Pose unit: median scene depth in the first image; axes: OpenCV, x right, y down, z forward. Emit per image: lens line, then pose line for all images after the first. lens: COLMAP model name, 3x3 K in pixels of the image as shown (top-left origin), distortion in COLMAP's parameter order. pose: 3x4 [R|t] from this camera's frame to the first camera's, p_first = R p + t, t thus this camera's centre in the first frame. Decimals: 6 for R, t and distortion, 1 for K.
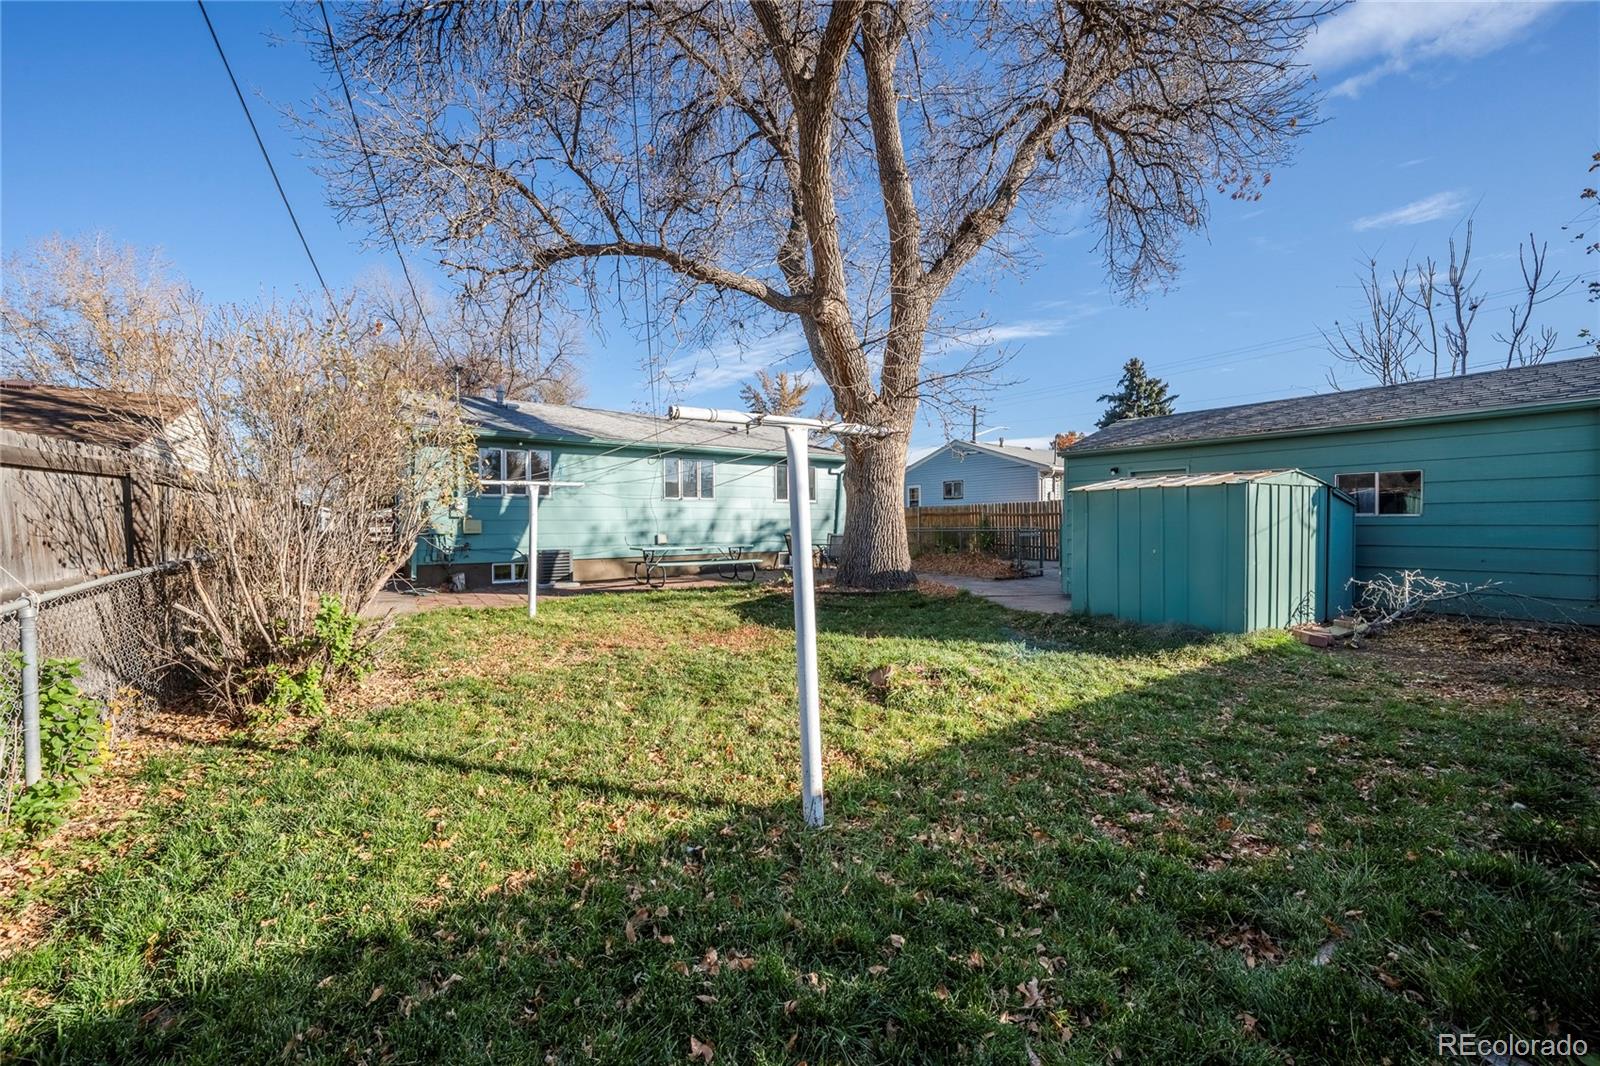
lens RADIAL K [[611.1, 0, 804.3], [0, 611.1, 531.6], [0, 0, 1]] dist [-0.001700, -0.000084]
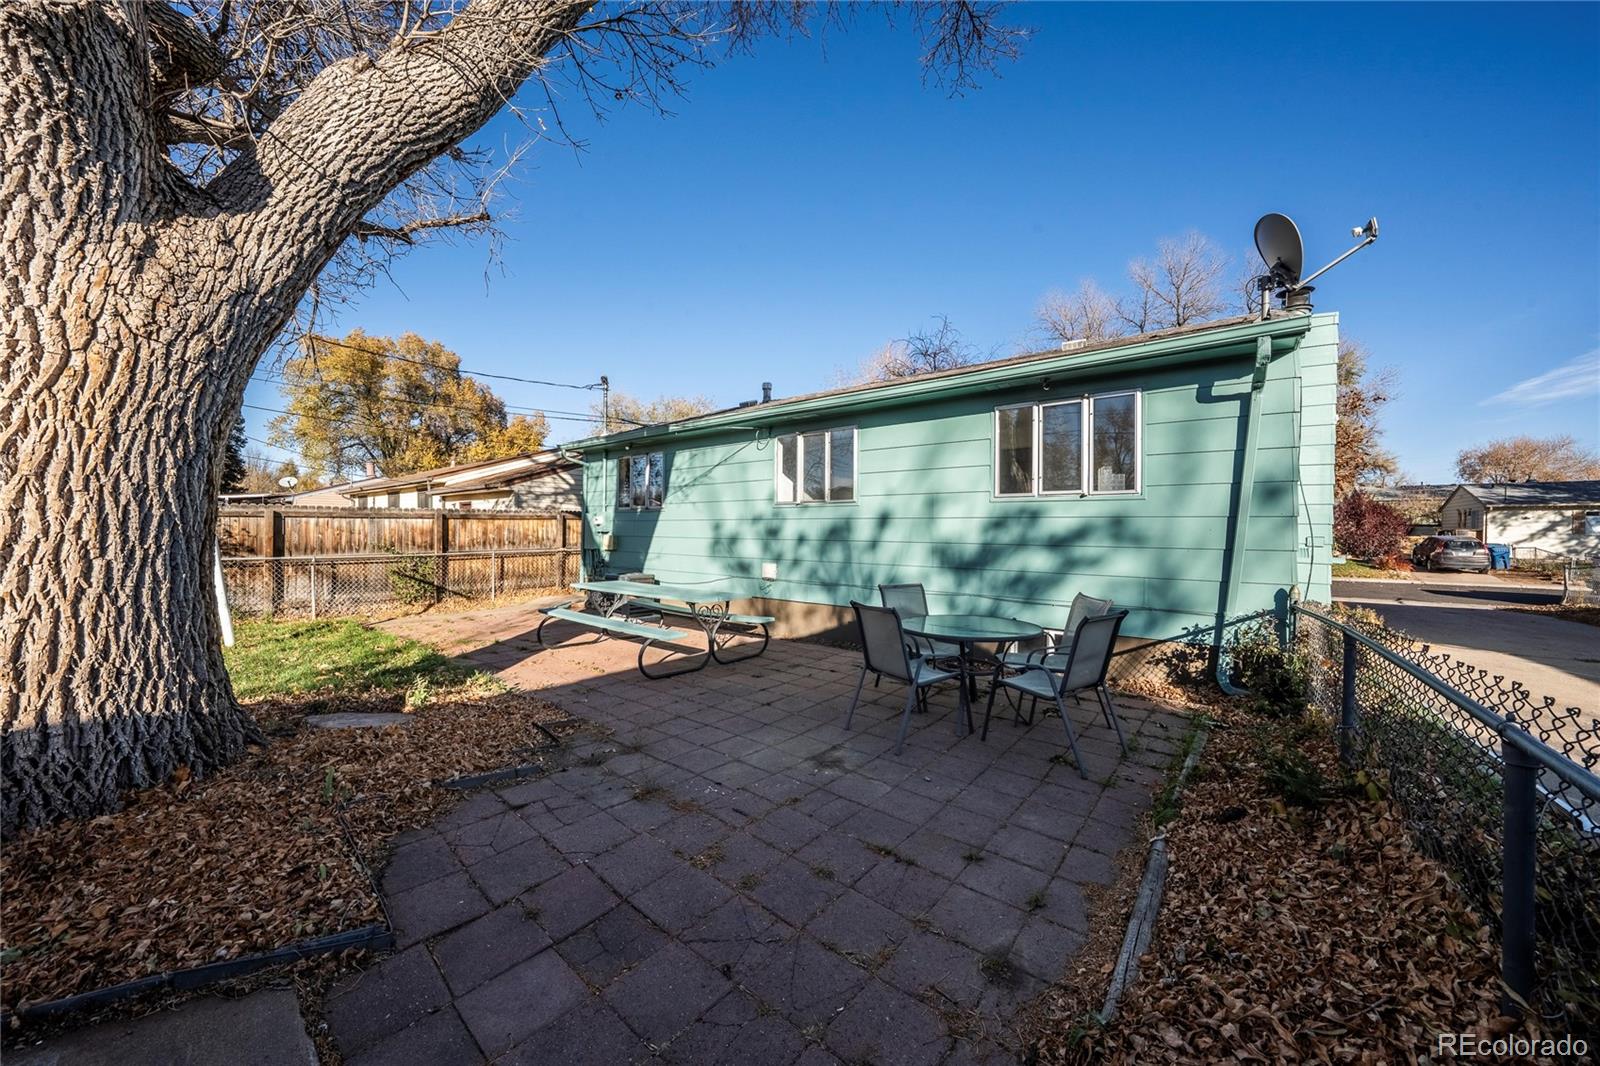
lens RADIAL K [[558.1, 0, 793.0], [0, 558.1, 532.0], [0, 0, 1]] dist [-0.000746, 0.000465]
pose [[0.304862, 0.011364, -0.952329, 0.329362], [-0.019056, 0.999801, 0.005830, -0.029597], [0.952206, 0.016370, 0.305018, 0.903600]]
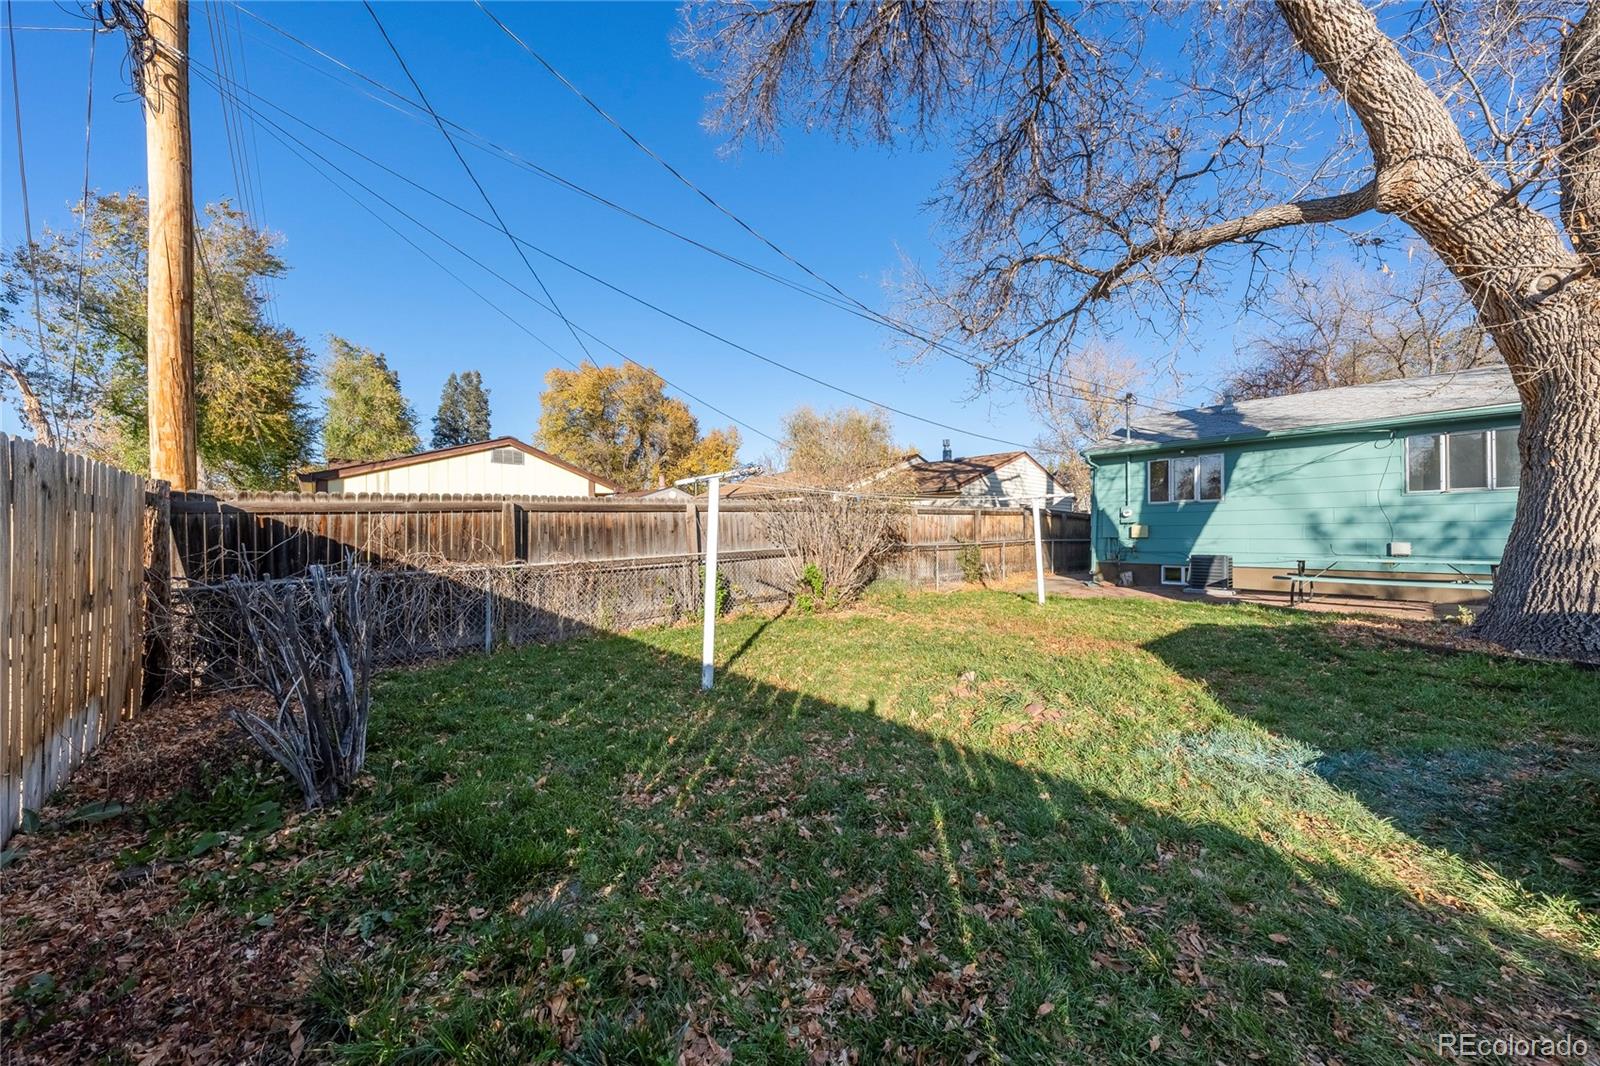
lens RADIAL K [[558.1, 0, 796.4], [0, 558.1, 531.7], [0, 0, 1]] dist [-0.000746, 0.000465]
pose [[0.133662, 0.001103, -0.991026, 0.354140], [-0.009433, 0.999955, -0.000159, -0.000891], [0.990982, 0.009369, 0.133666, 0.207617]]
